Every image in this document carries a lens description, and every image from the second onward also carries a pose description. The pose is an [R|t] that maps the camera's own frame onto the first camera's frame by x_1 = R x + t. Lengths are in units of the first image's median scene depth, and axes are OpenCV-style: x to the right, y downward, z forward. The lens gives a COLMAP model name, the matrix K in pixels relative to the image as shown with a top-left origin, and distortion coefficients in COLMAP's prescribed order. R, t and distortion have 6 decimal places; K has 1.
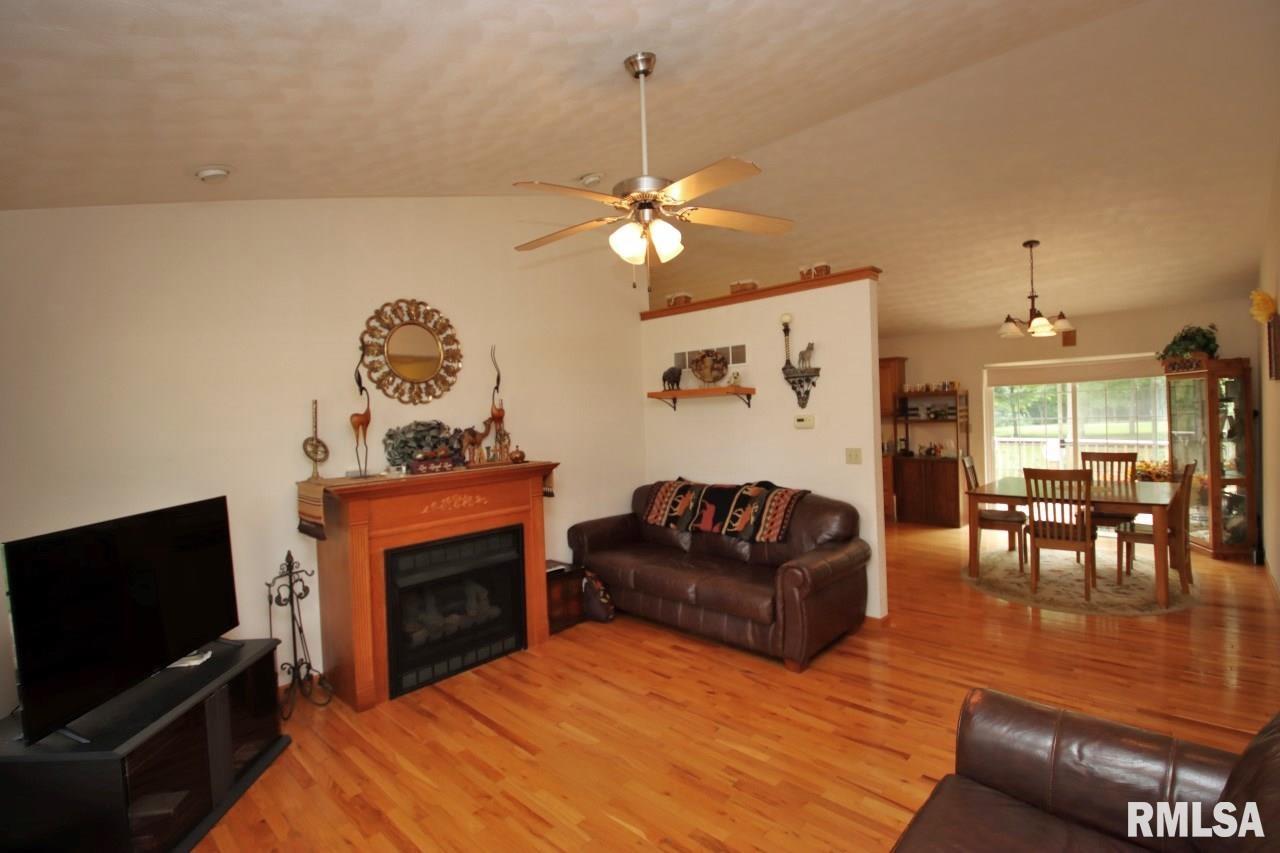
lens RADIAL K [[593.4, 0, 643.2], [0, 593.4, 417.6], [0, 0, 1]] dist [0.014291, -0.022827]
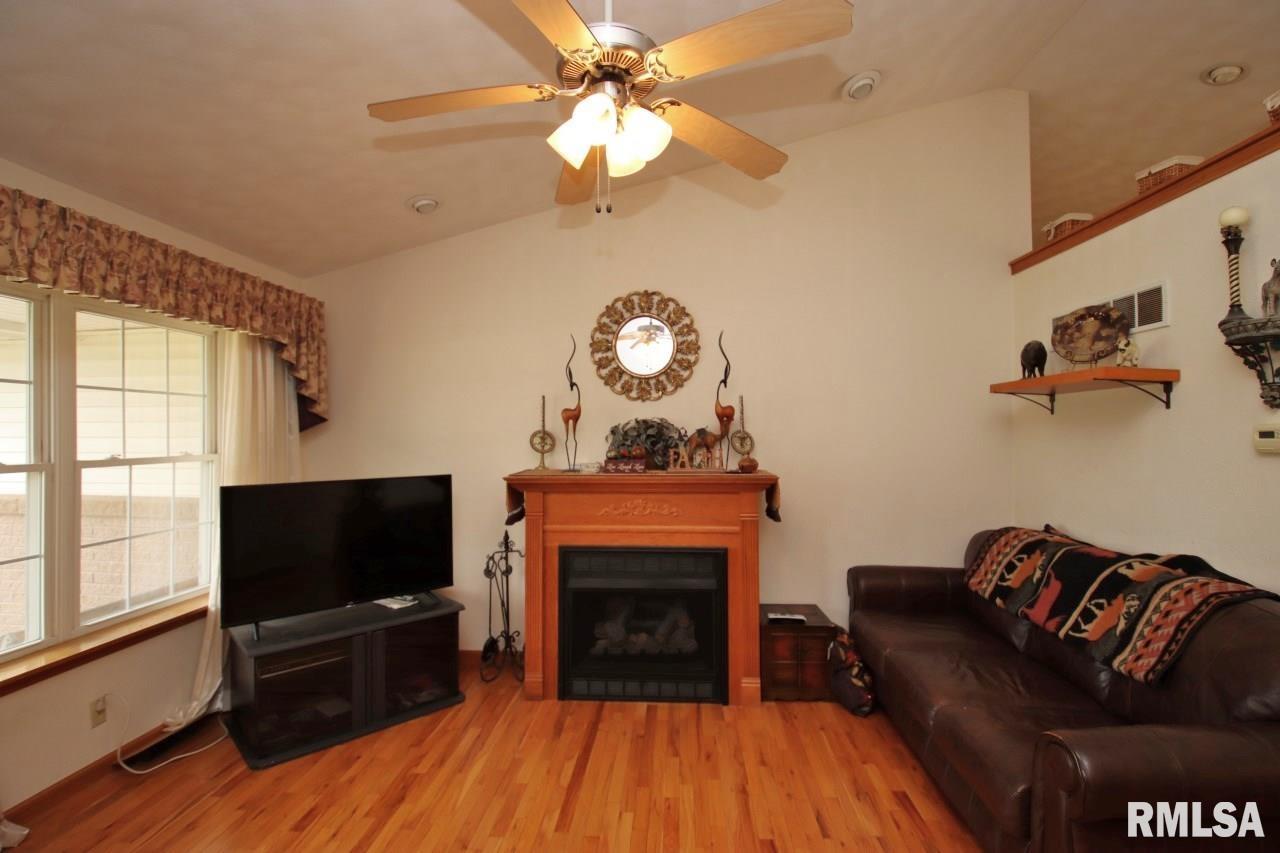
lens RADIAL K [[593.4, 0, 637.1], [0, 593.4, 423.7], [0, 0, 1]] dist [0.014291, -0.022827]
pose [[0.637935, 0.022406, -0.769764, 0.325023], [-0.028855, 0.999570, 0.005182, 0.008692], [0.769549, 0.018906, 0.638307, 0.376475]]
